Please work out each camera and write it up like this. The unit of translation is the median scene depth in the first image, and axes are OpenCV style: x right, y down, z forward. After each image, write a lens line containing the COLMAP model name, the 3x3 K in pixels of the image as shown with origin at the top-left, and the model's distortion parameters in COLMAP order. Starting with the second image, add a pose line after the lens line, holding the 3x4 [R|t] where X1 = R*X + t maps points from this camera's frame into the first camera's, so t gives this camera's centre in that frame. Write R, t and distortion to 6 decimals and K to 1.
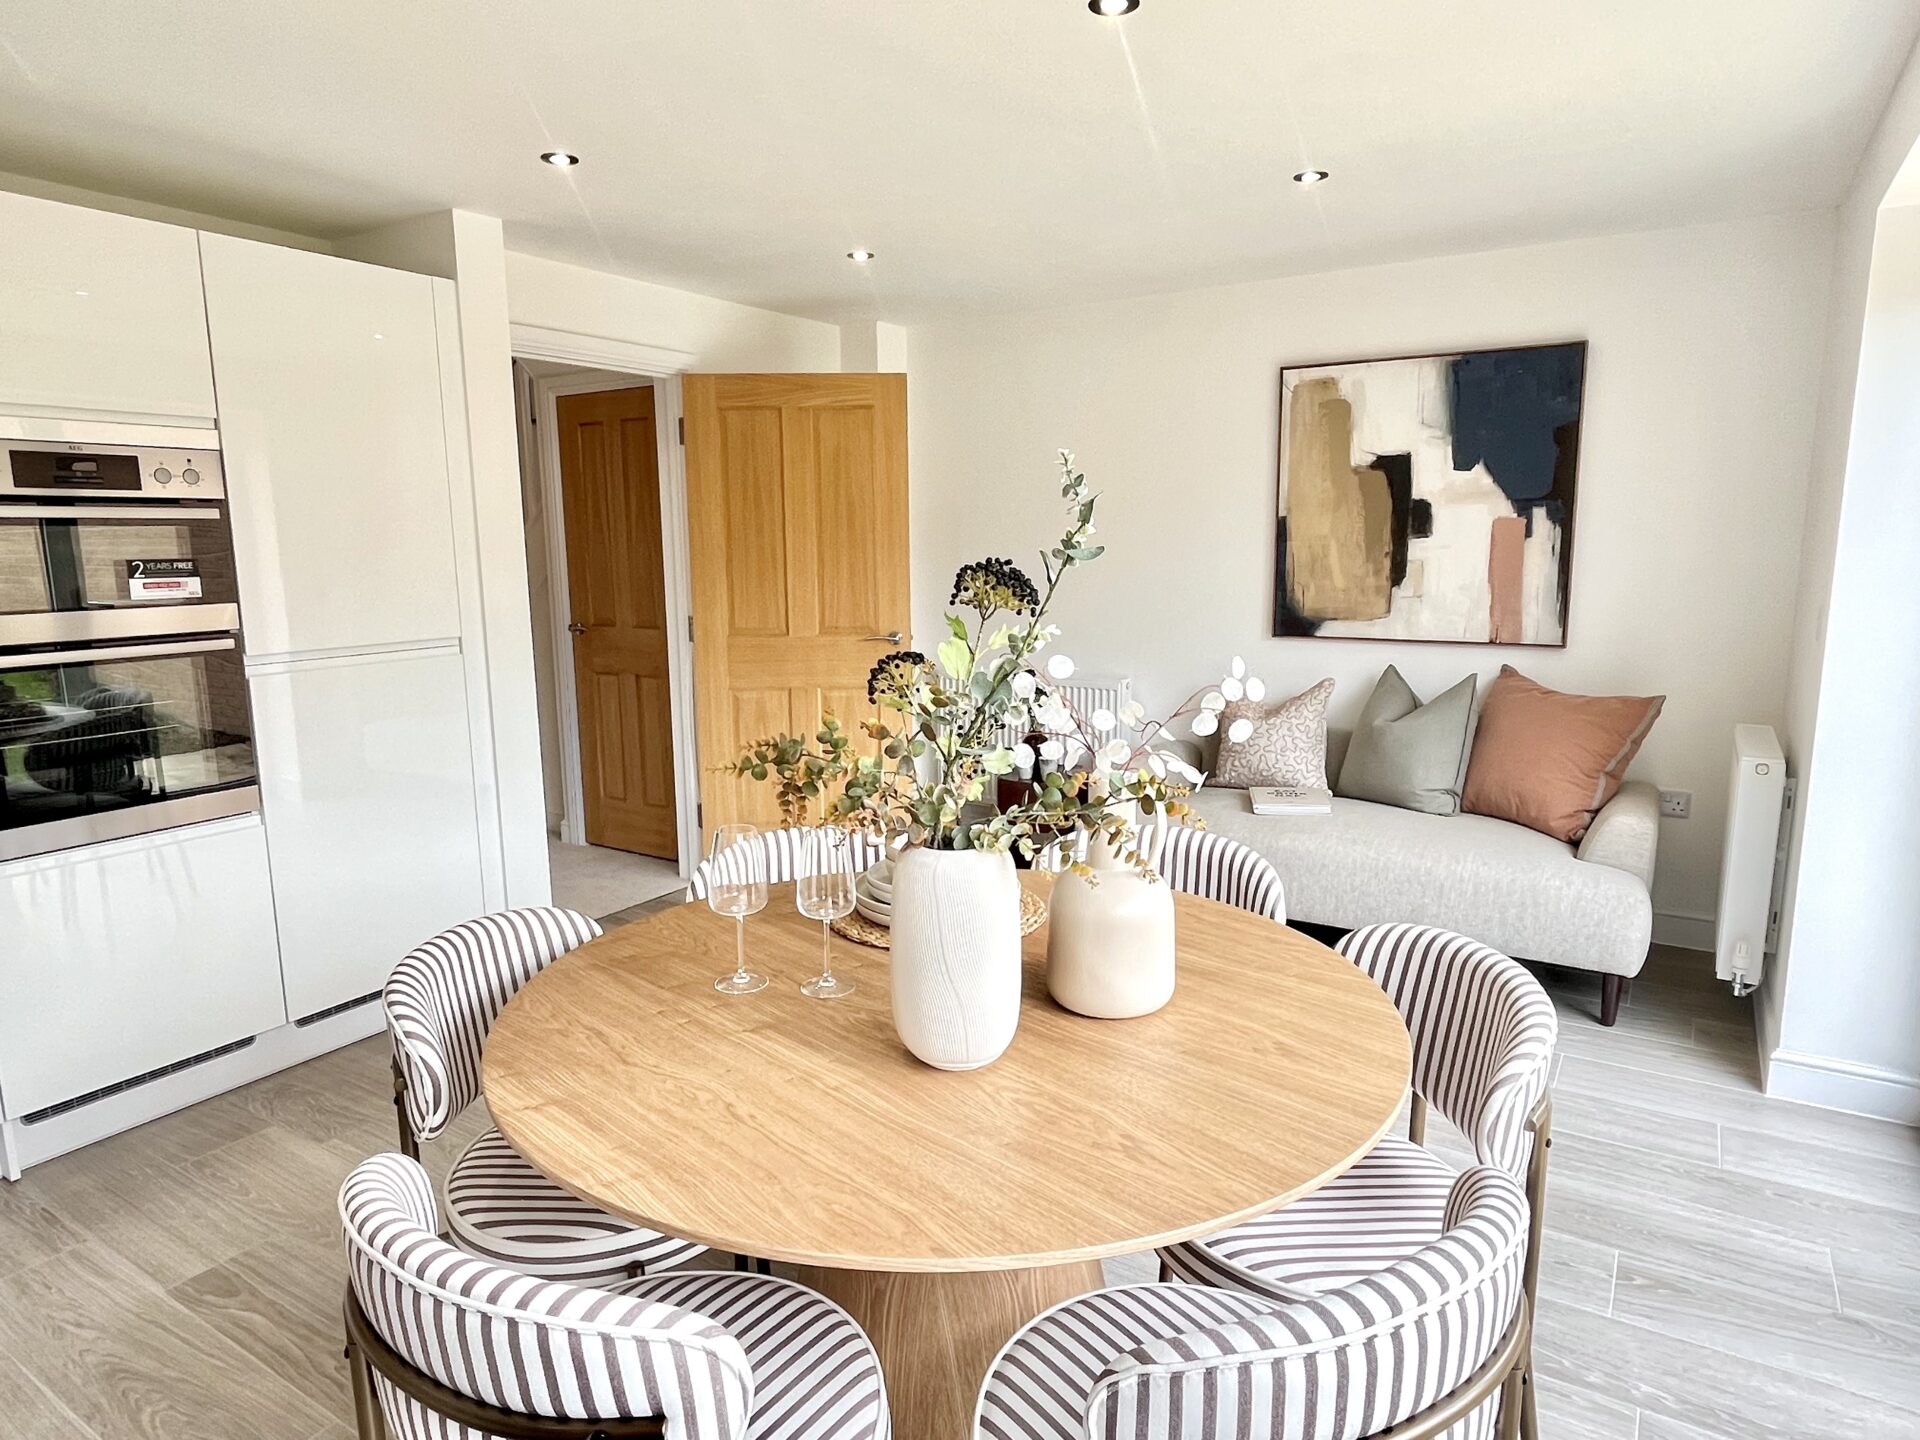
lens RADIAL K [[1150.8, 0, 952.5], [0, 1150.8, 729.2], [0, 0, 1]] dist [-0.001605, -0.000766]
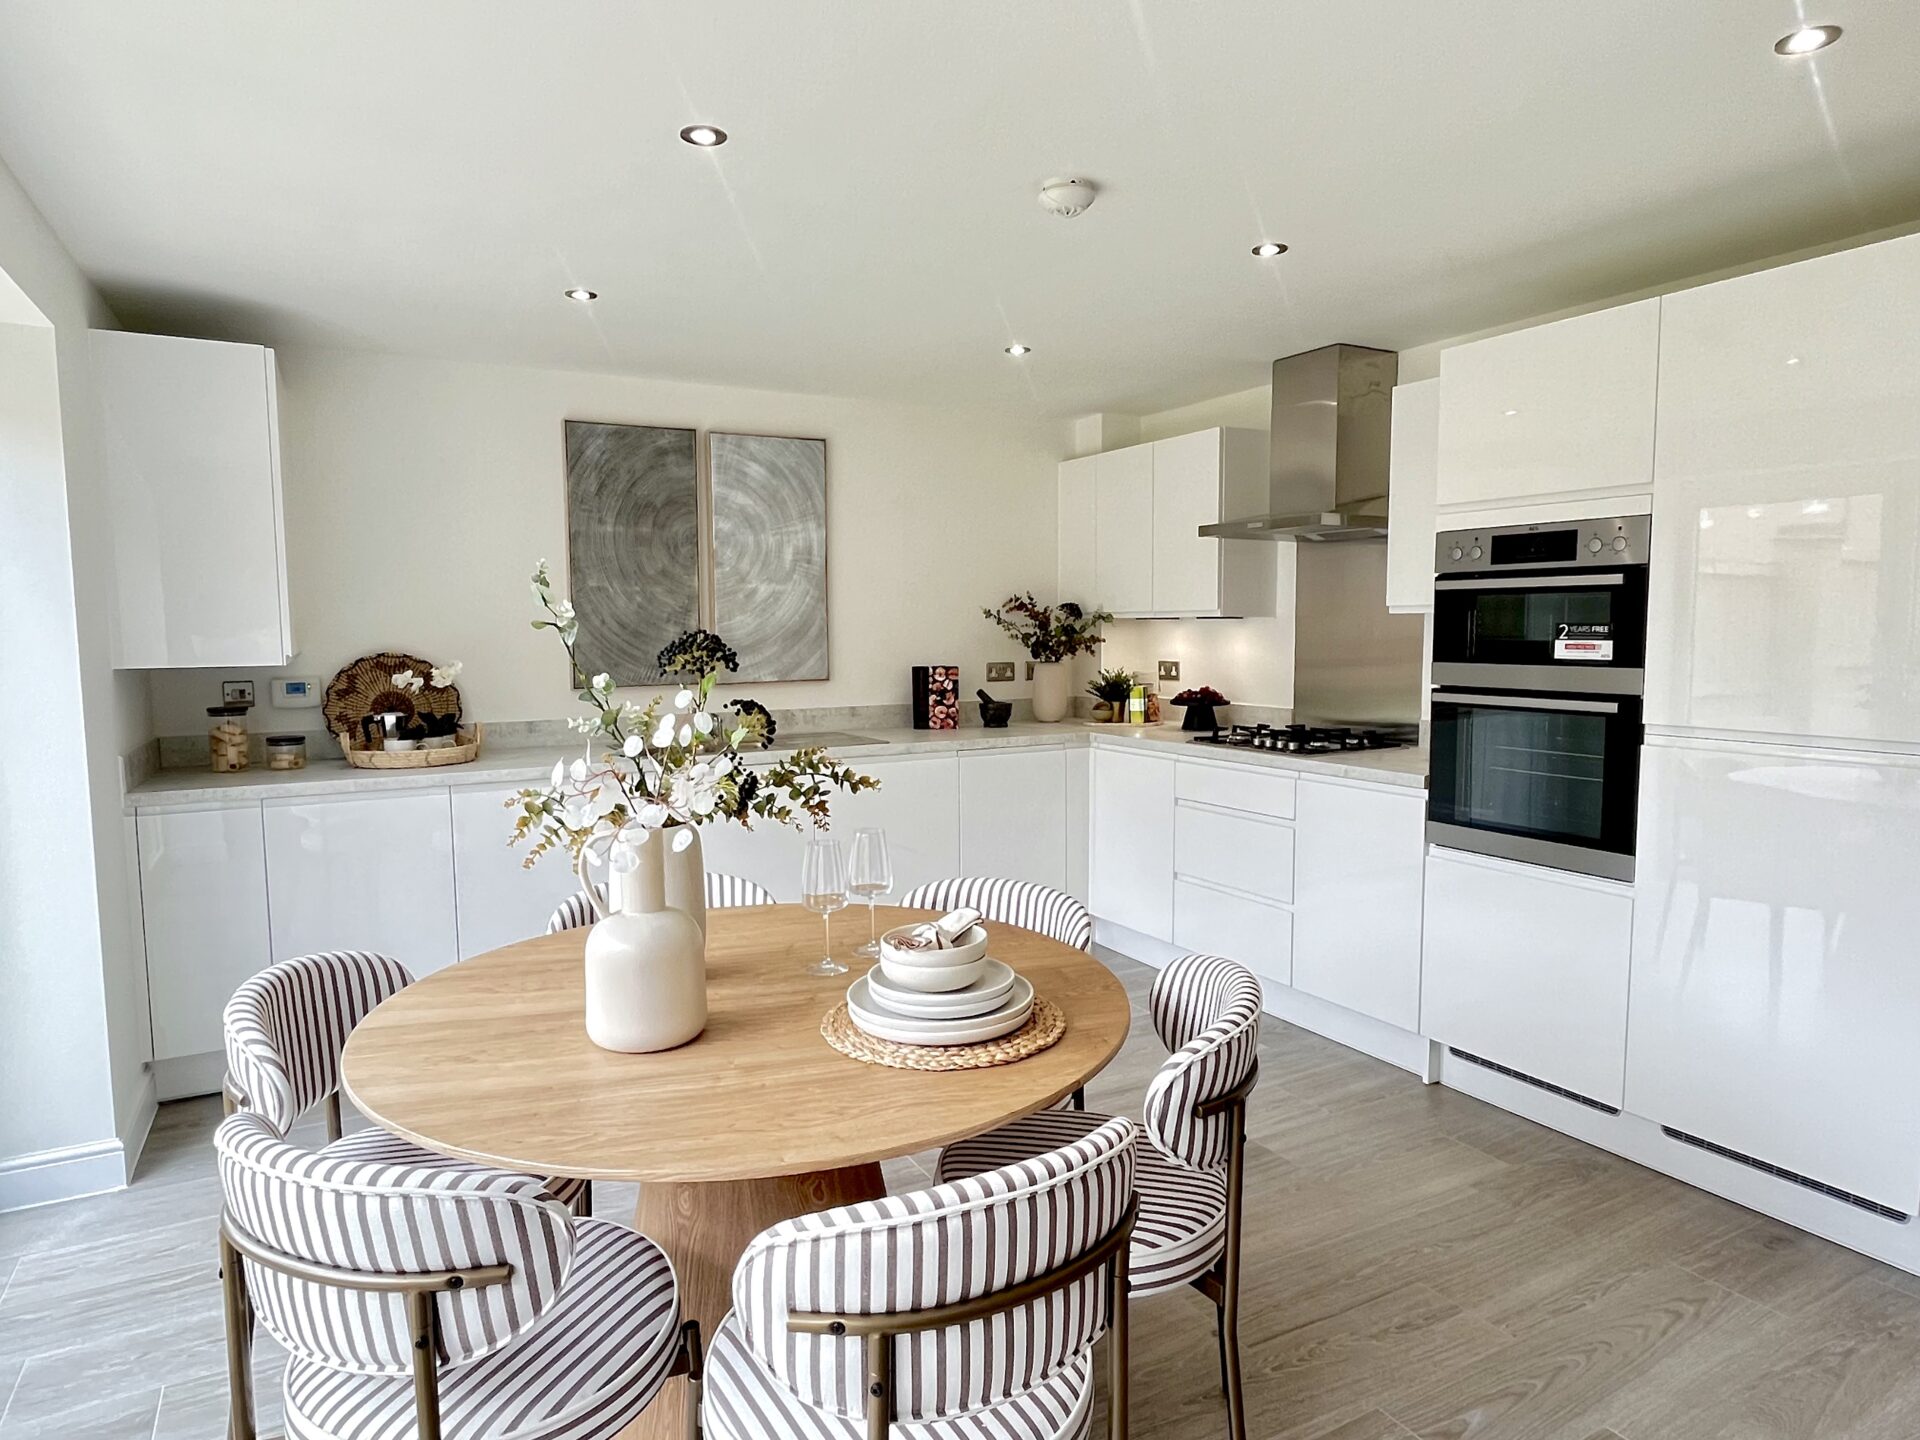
lens RADIAL K [[1150.8, 0, 952.5], [0, 1150.8, 729.2], [0, 0, 1]] dist [-0.001605, -0.000766]
pose [[-0.480326, 0.095429, -0.871883, 0.537187], [-0.132973, 0.974650, 0.179933, -0.164264], [0.866952, 0.202364, -0.455460, 0.988786]]
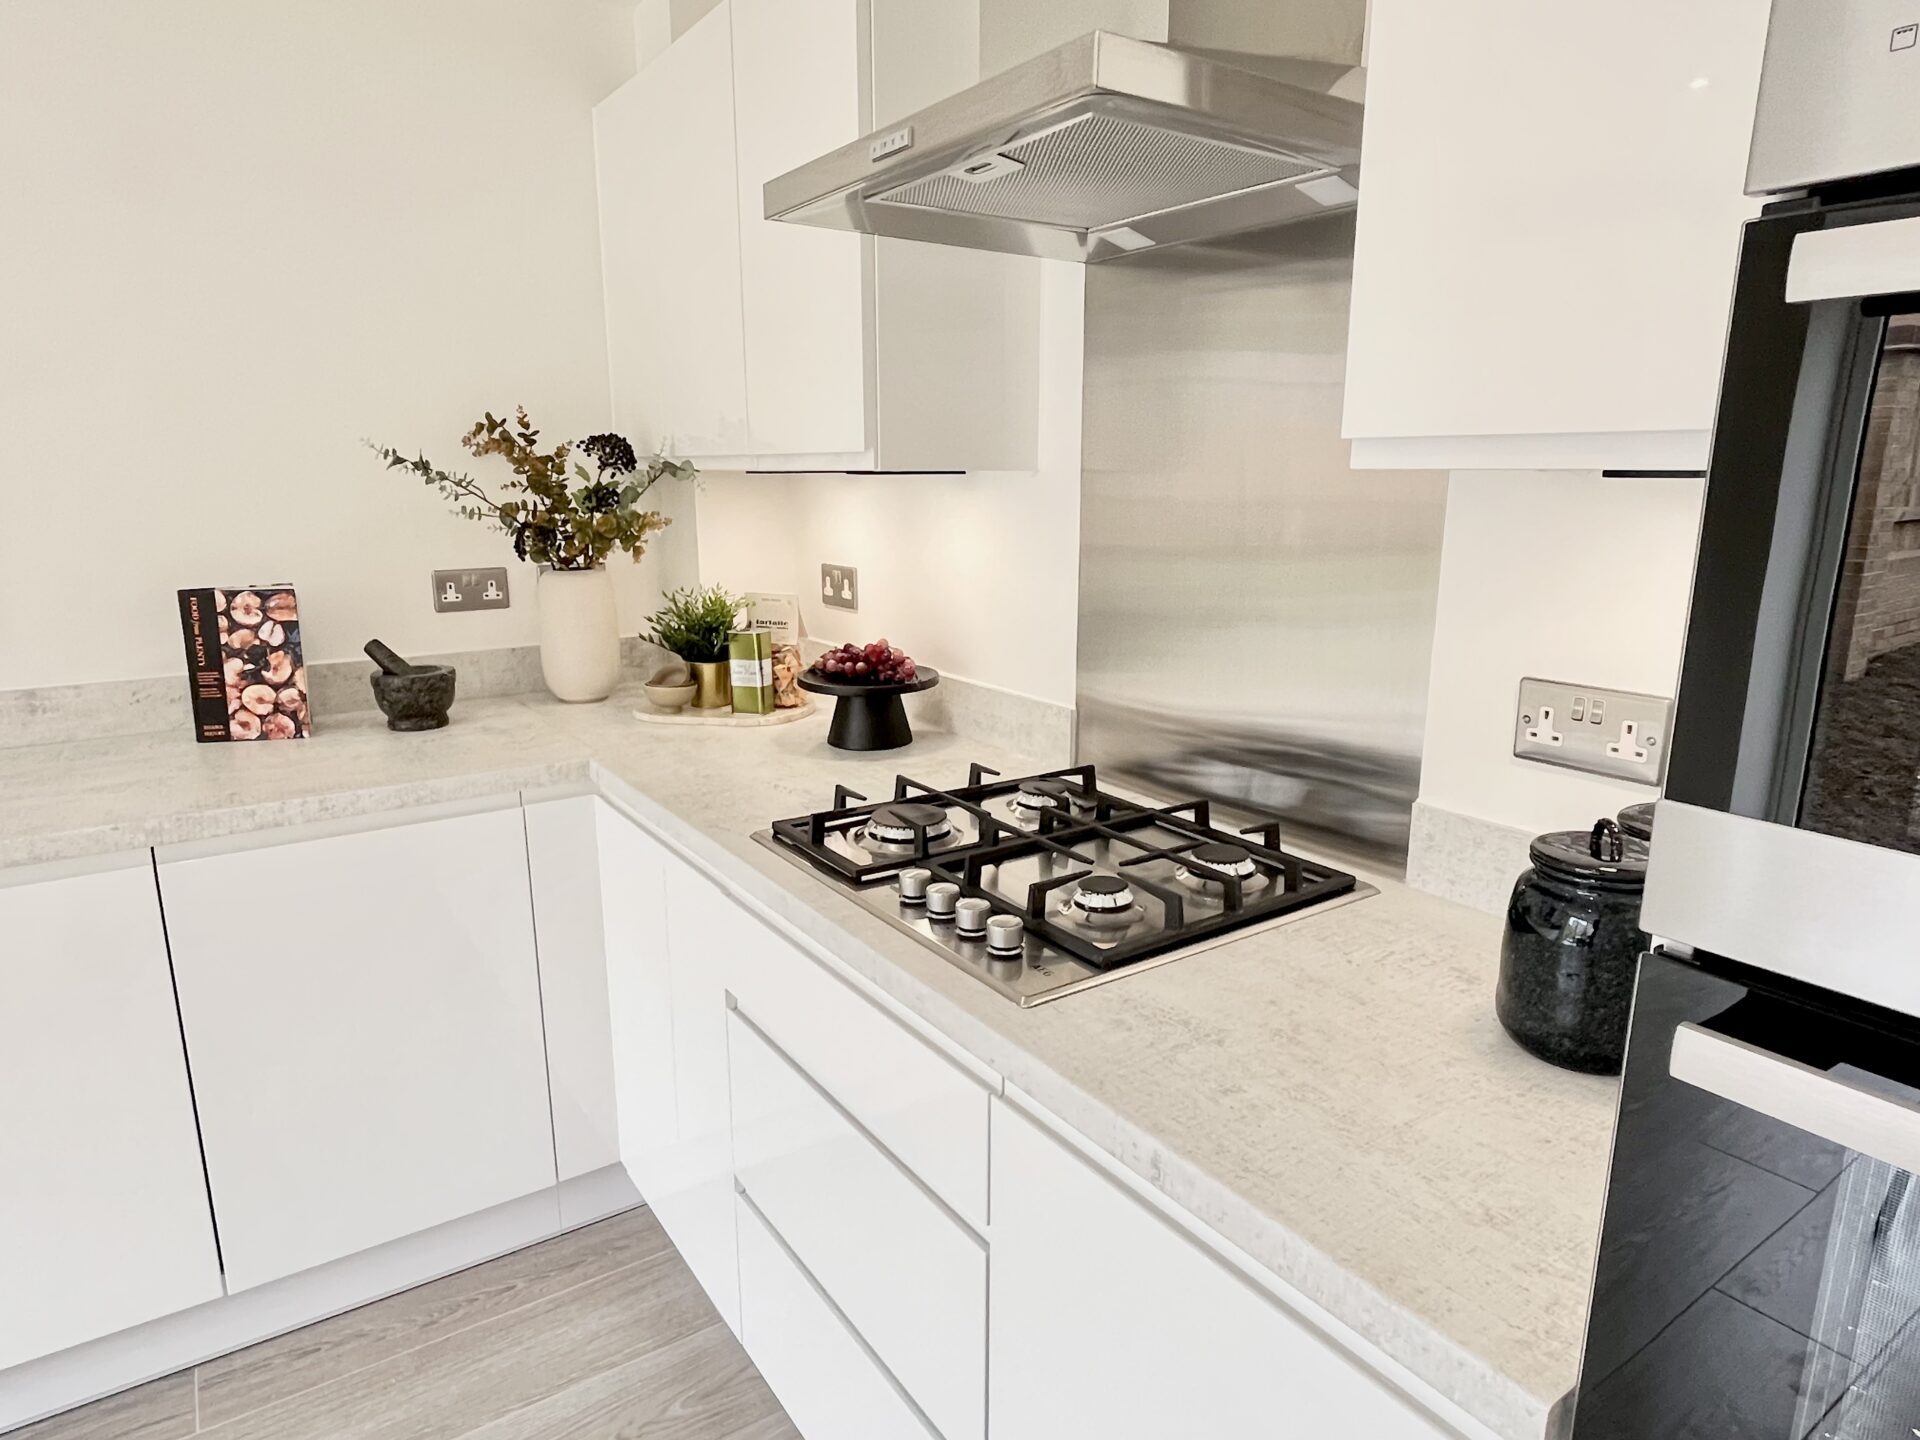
lens RADIAL K [[1150.8, 0, 952.5], [0, 1150.8, 729.2], [0, 0, 1]] dist [-0.001605, -0.000766]
pose [[-0.393740, 0.217262, -0.893177, -0.529937], [-0.147915, 0.944030, 0.294838, -0.132177], [0.907243, 0.248204, -0.339566, 0.813466]]
